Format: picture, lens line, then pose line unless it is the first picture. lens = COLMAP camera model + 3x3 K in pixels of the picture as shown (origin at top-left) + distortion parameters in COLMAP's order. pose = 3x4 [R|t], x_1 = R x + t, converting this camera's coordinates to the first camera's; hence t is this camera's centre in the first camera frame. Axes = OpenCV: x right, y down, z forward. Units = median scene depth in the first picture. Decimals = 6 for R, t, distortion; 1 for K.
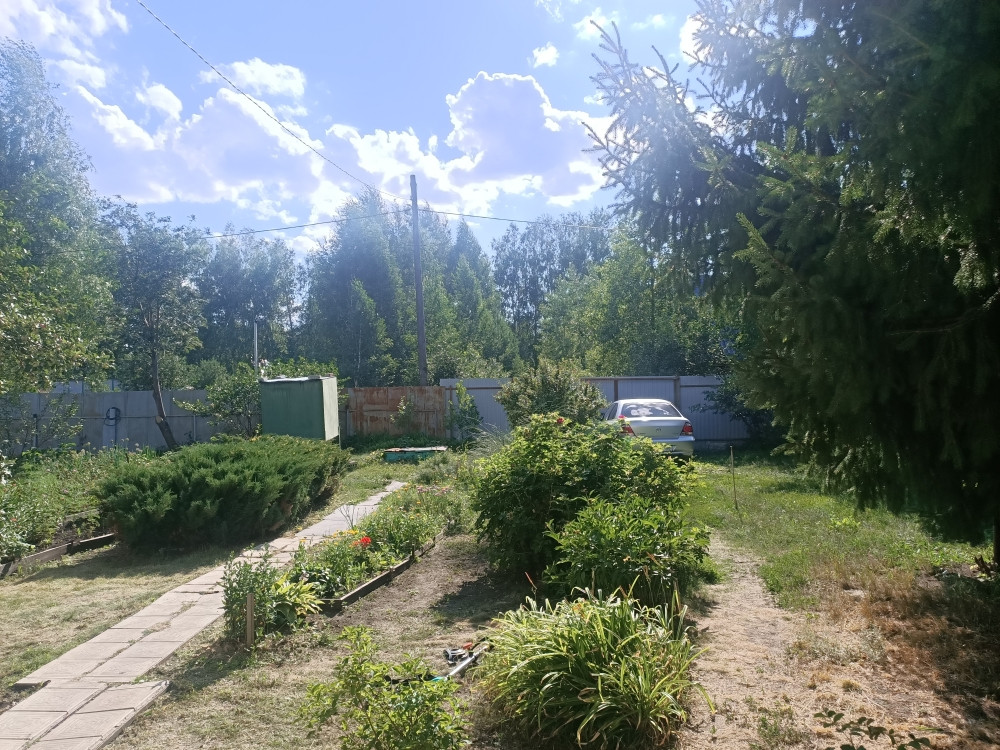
lens RADIAL K [[759.8, 0, 500.0], [0, 759.8, 375.0], [0, 0, 1]] dist [0.104631, -0.096863]
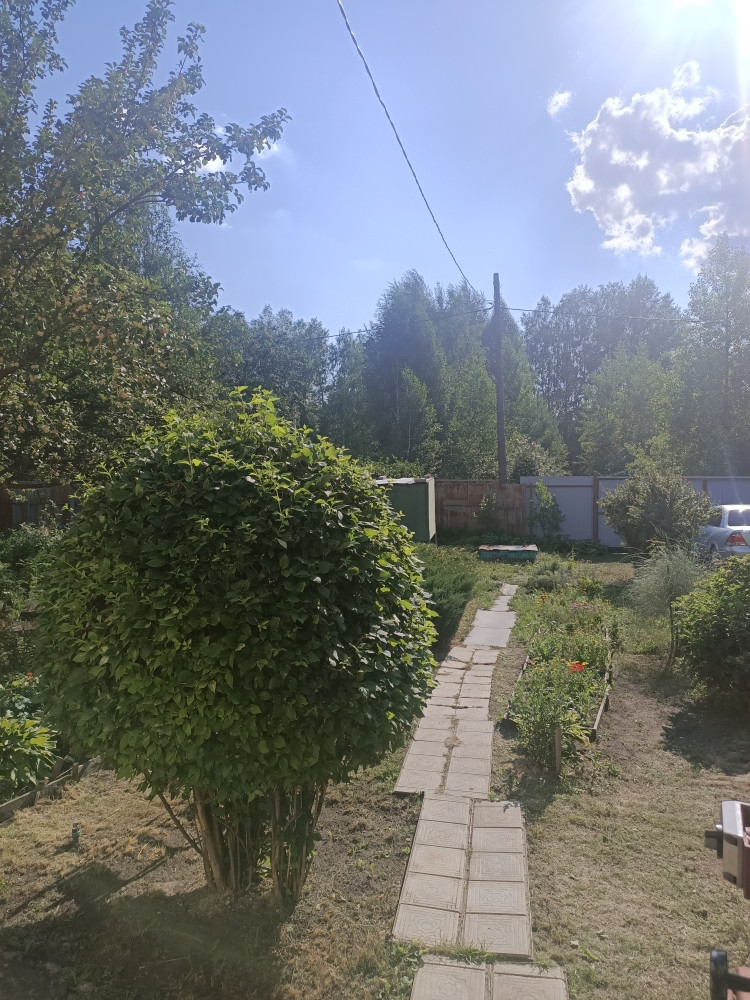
lens RADIAL K [[759.8, 0, 375.0], [0, 759.8, 500.0], [0, 0, 1]] dist [0.104631, -0.096863]
pose [[0.986183, 0.019573, -0.164498, -0.102511], [-0.007613, 0.997301, 0.073024, -0.036937], [0.165484, -0.070763, 0.983671, -0.043772]]
